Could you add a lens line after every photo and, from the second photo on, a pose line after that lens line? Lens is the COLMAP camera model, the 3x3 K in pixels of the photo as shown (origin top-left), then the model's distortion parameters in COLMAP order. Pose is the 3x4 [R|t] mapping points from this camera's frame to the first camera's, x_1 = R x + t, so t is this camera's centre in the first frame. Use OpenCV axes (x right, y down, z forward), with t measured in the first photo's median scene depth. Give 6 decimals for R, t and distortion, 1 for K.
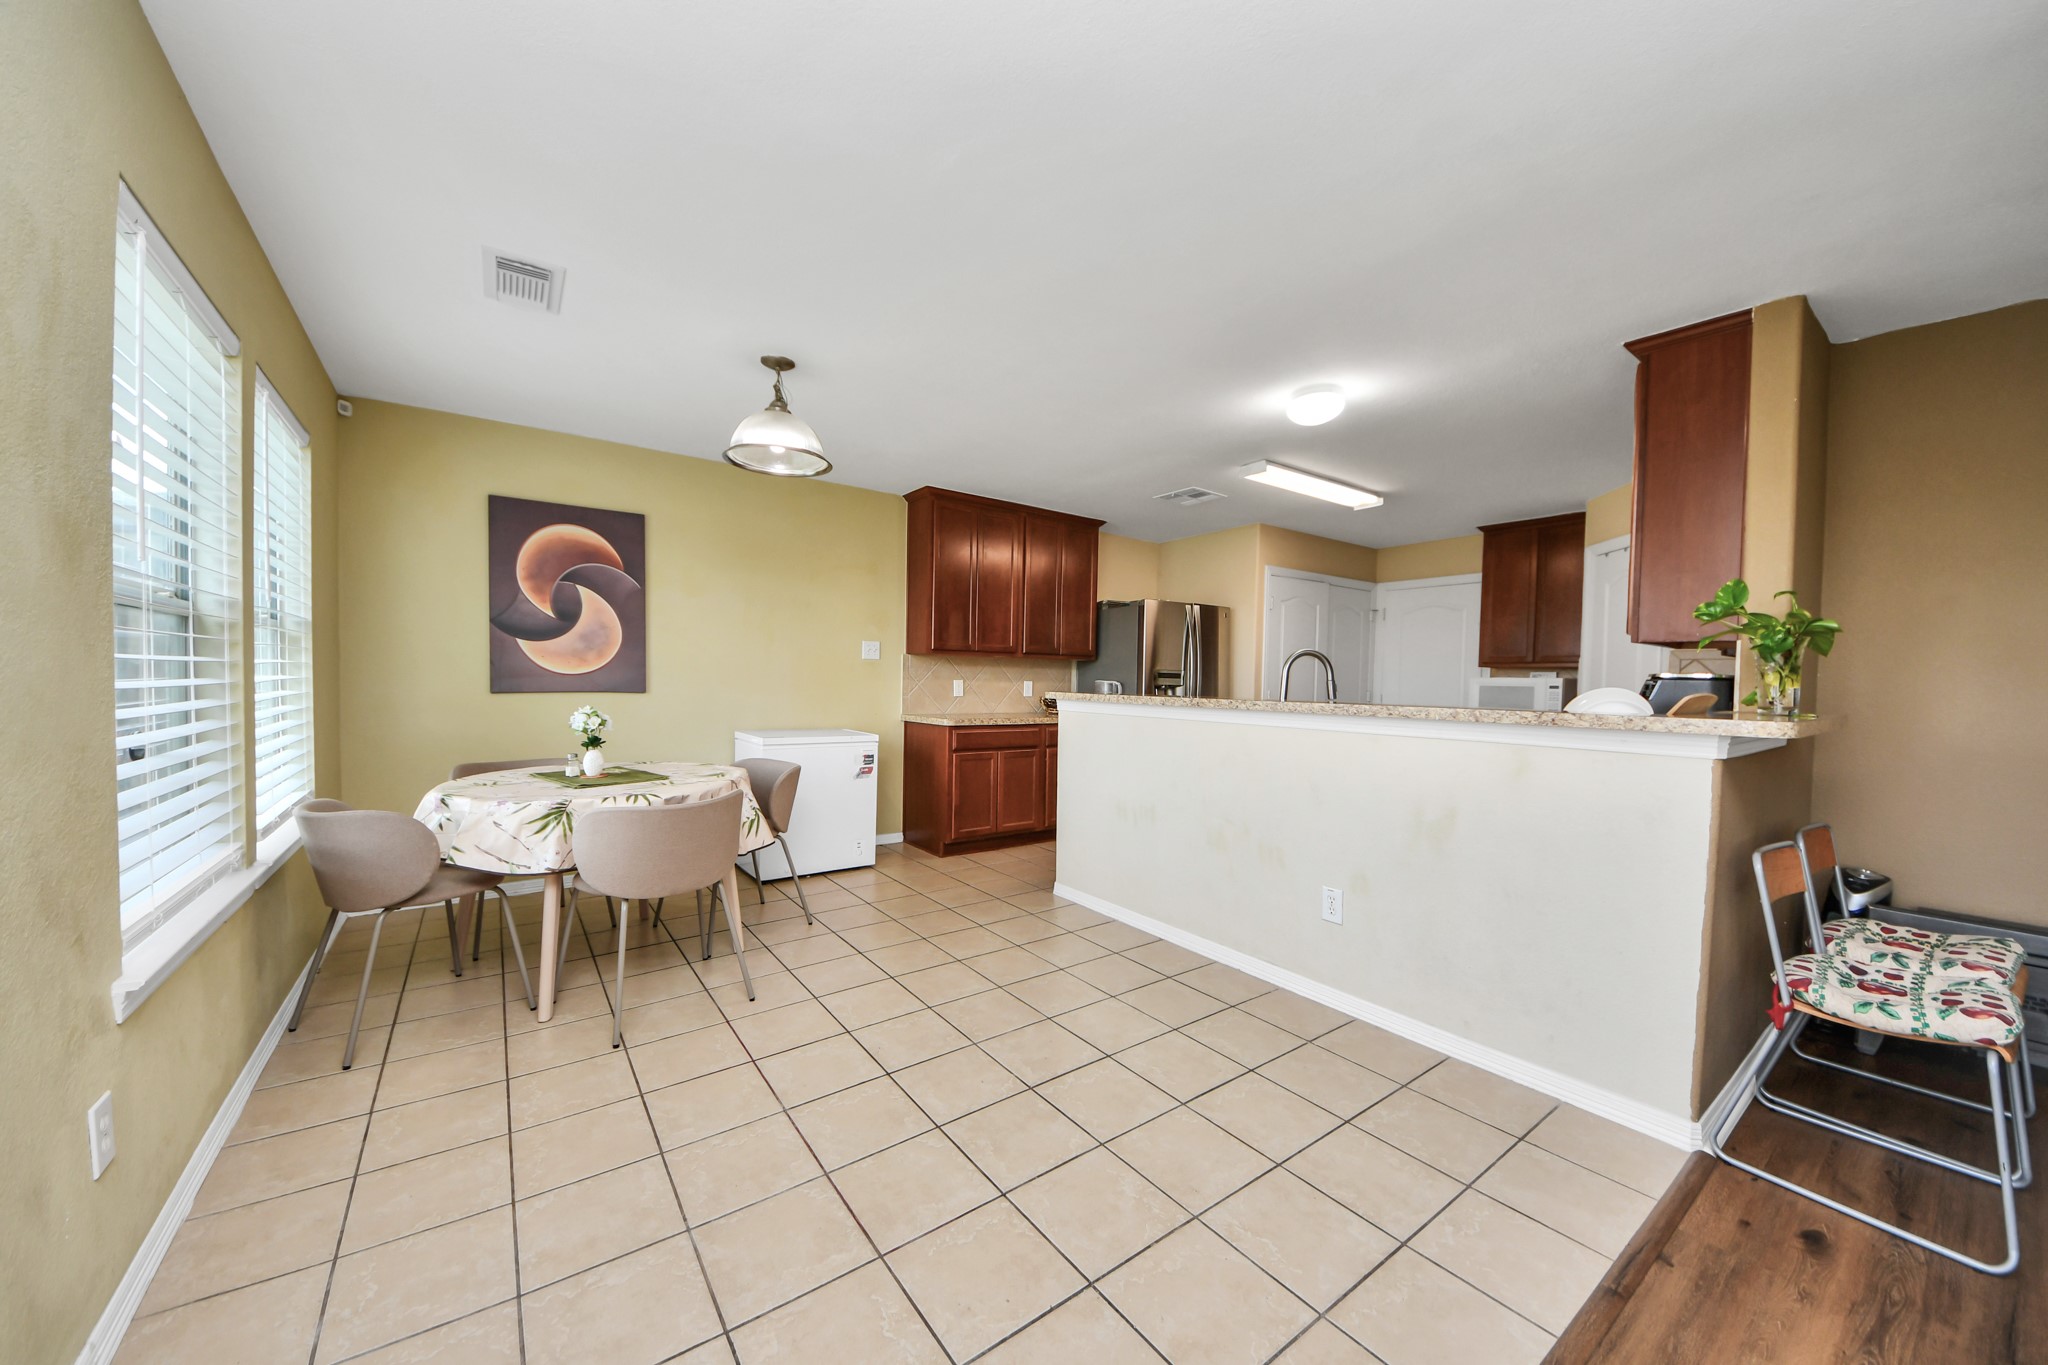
lens RADIAL K [[728.1, 0, 1028.1], [0, 728.1, 698.1], [0, 0, 1]] dist [0.050329, -0.023558]
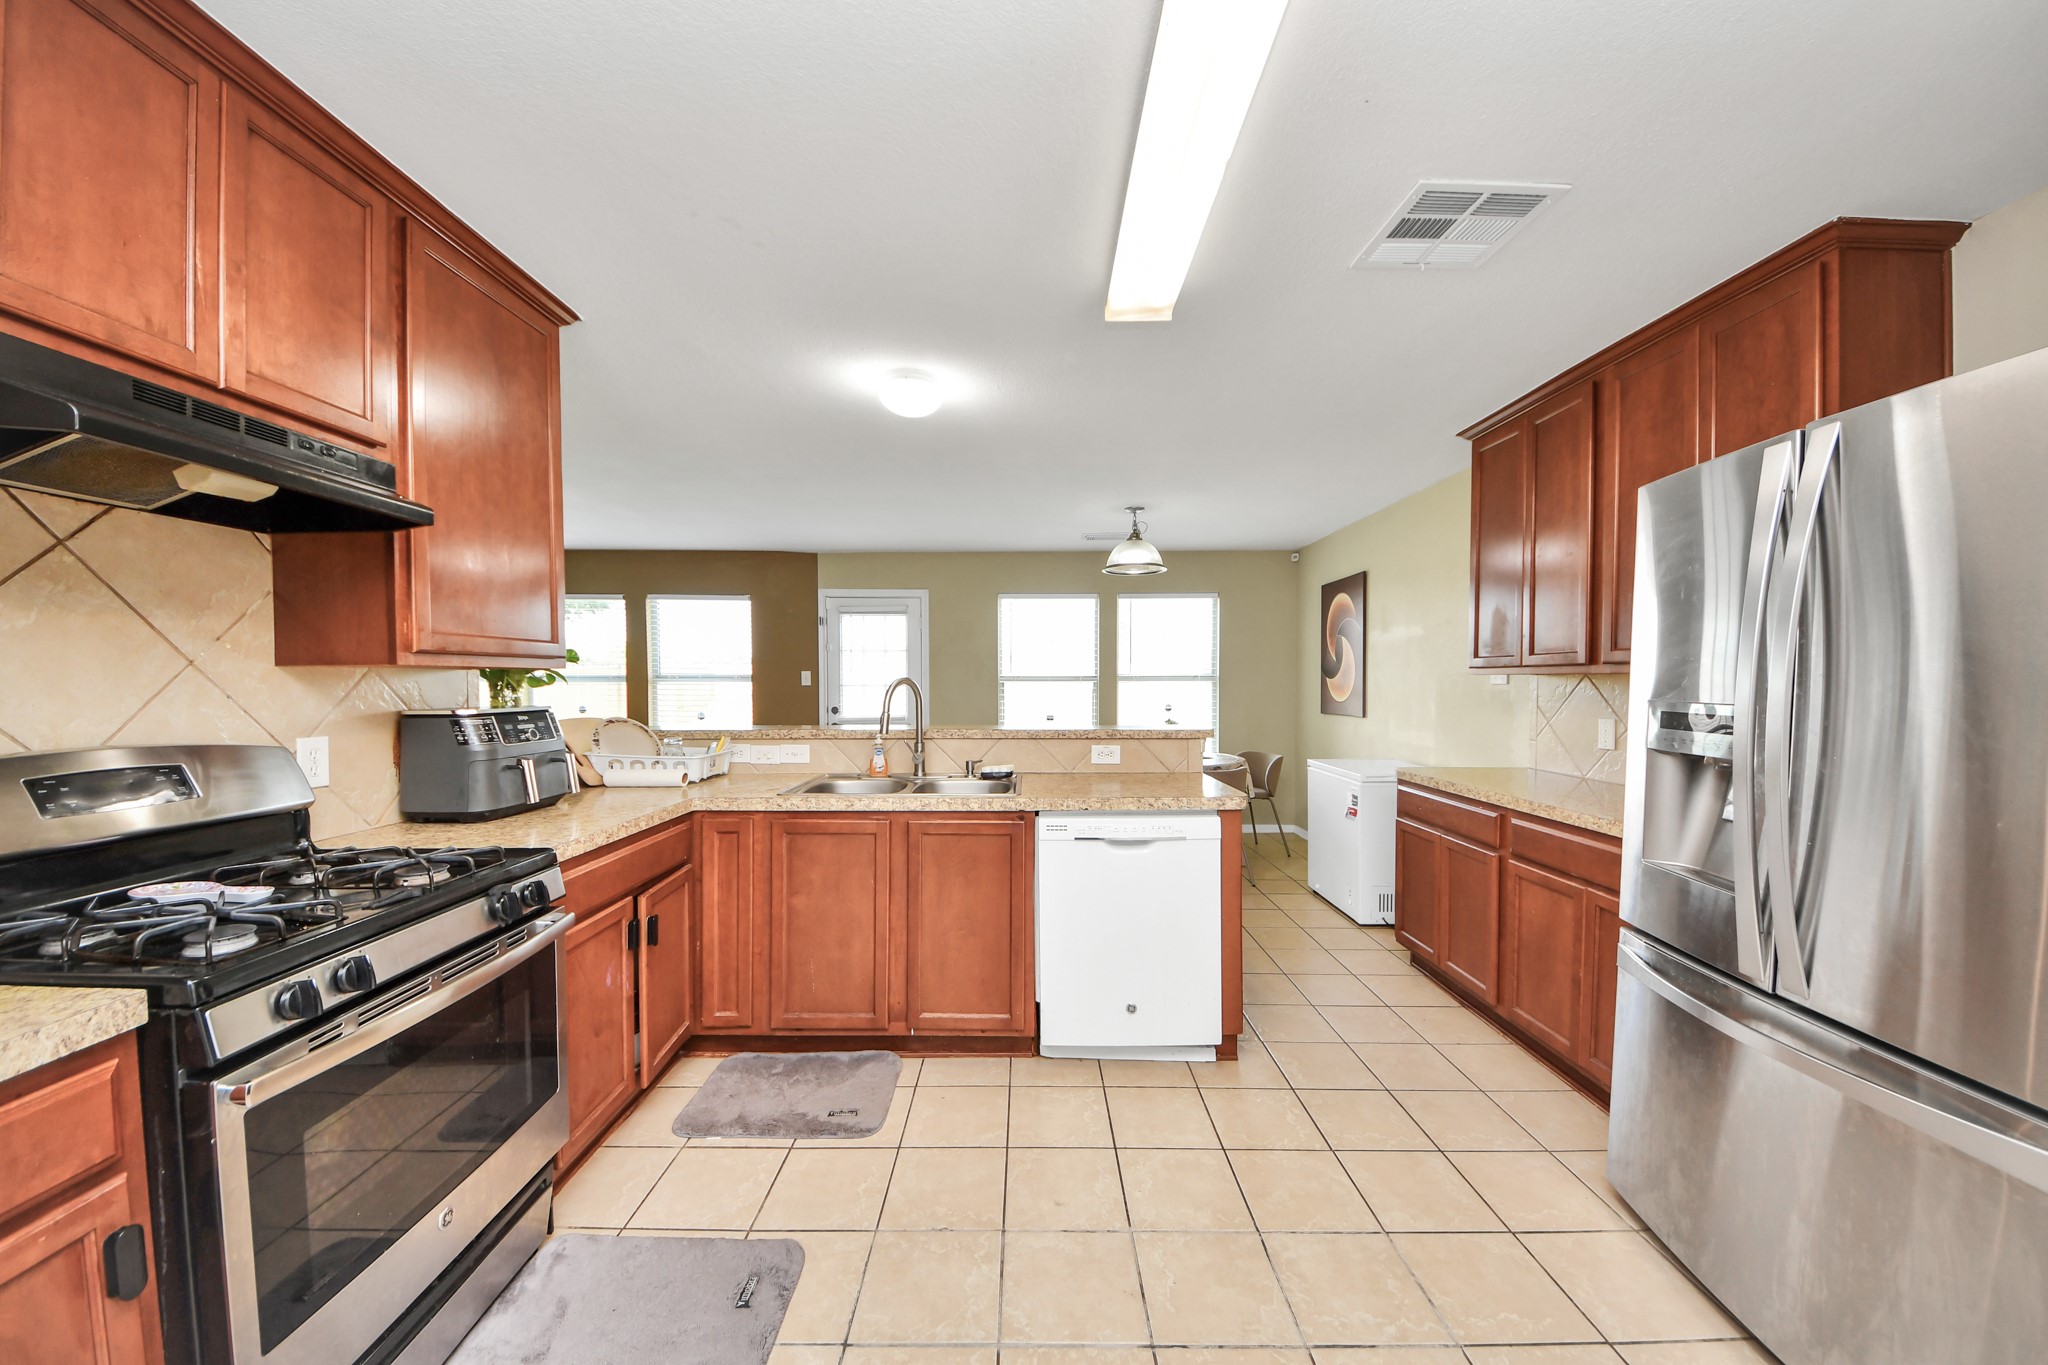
lens RADIAL K [[730.9, 0, 1023.0], [0, 730.9, 693.3], [0, 0, 1]] dist [0.022666, -0.014340]
pose [[-0.598130, -0.002917, -0.801394, 0.822735], [-0.031388, 0.999311, 0.019790, -0.056418], [0.800784, 0.036991, -0.597810, 1.347144]]
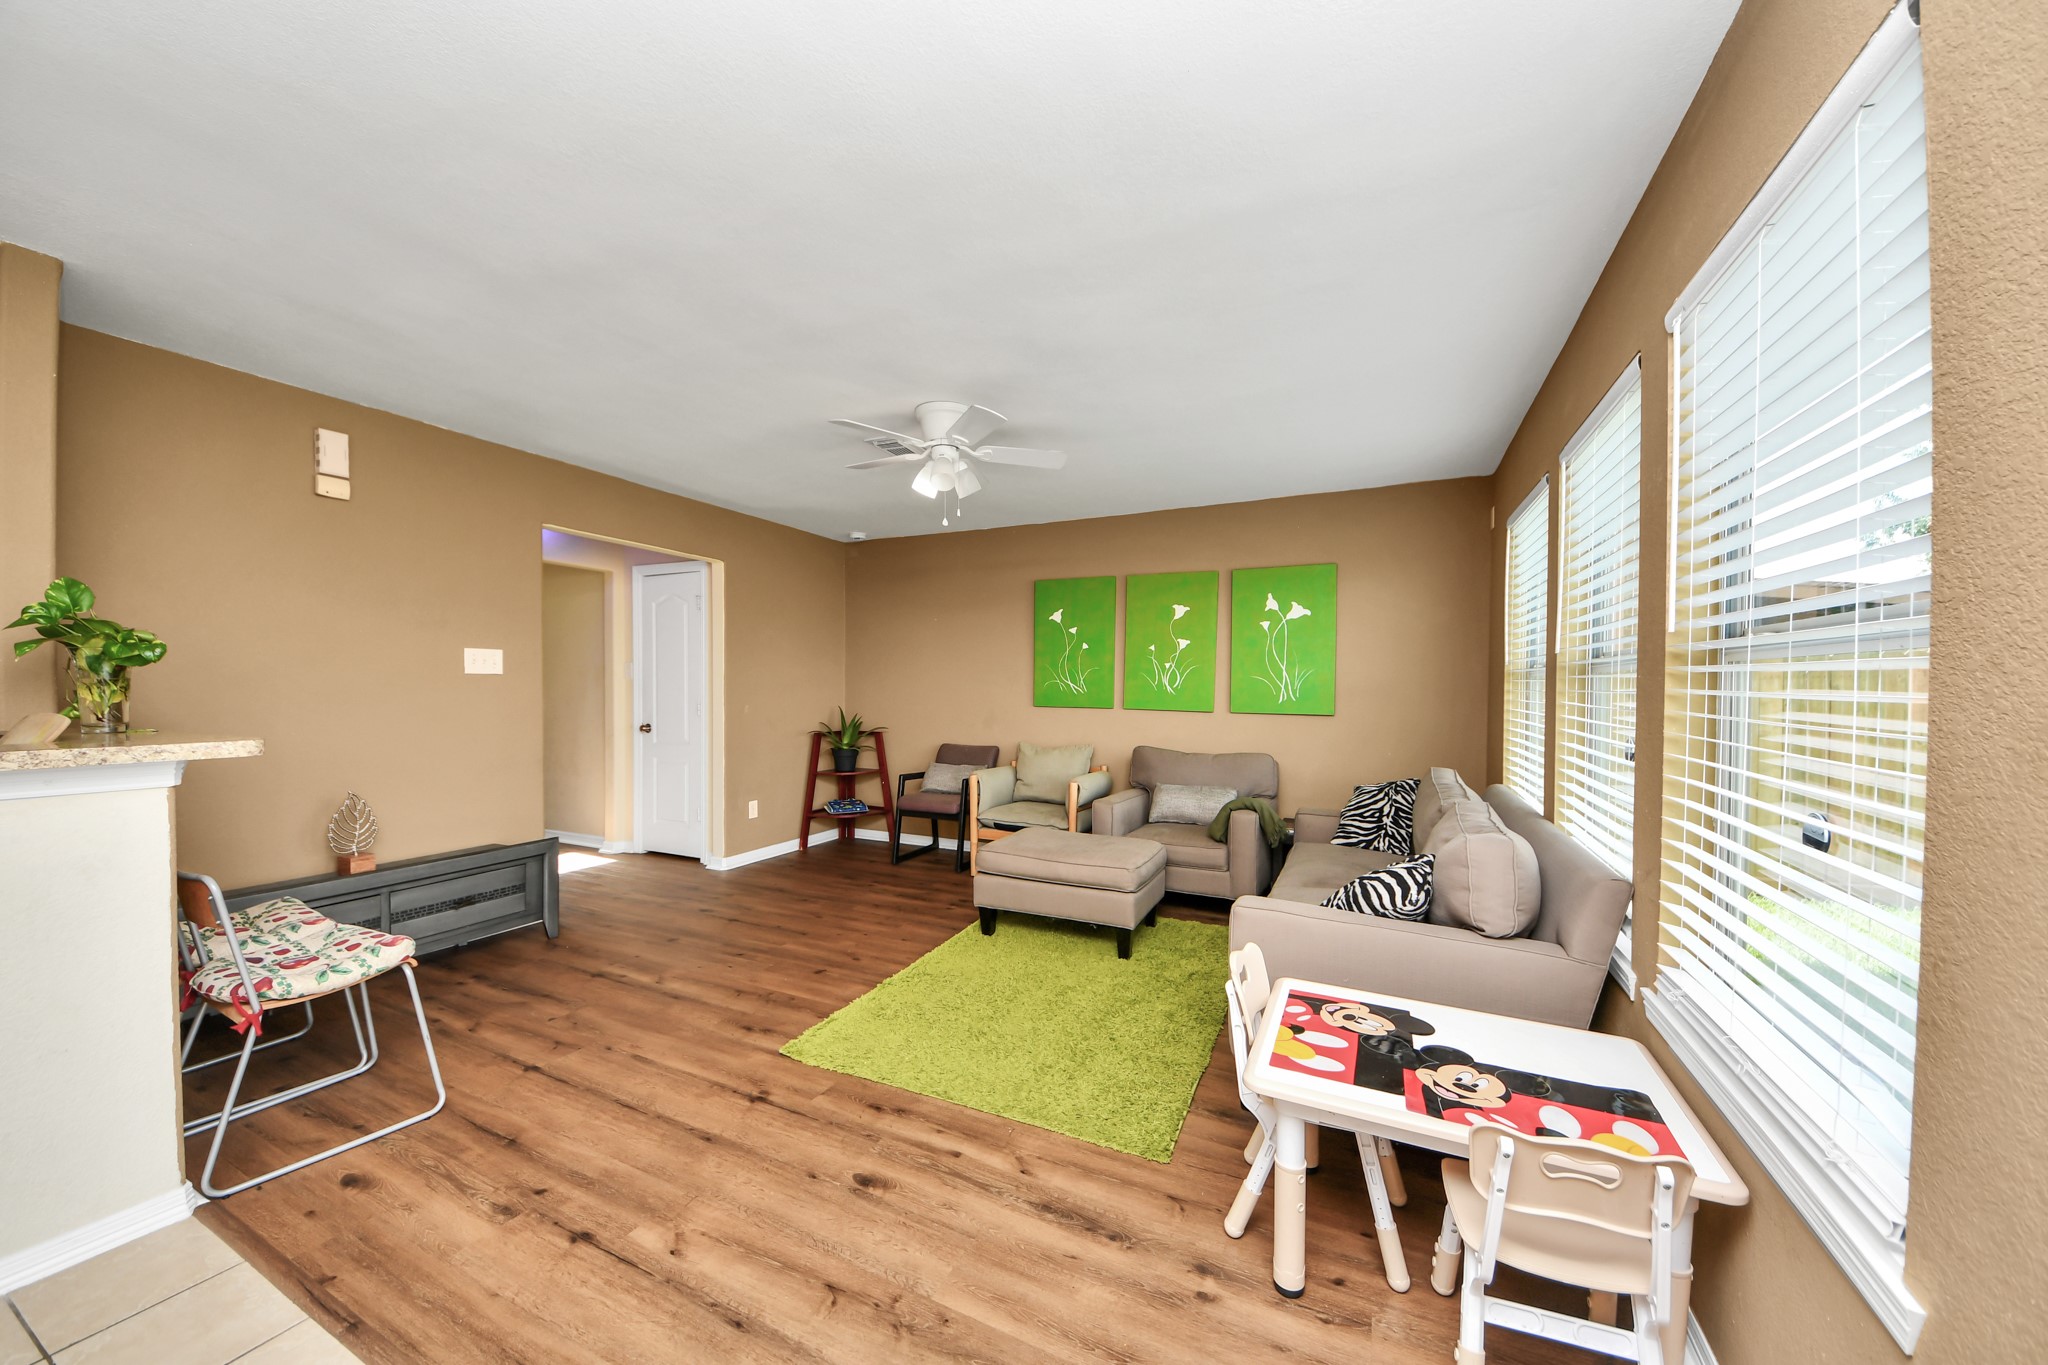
lens RADIAL K [[725.2, 0, 1025.9], [0, 725.2, 697.1], [0, 0, 1]] dist [0.019696, -0.016435]
pose [[-0.473000, -0.033708, 0.880417, -0.166755], [0.010868, 0.998969, 0.044085, -0.026696], [-0.880995, 0.030421, -0.472146, 0.235574]]
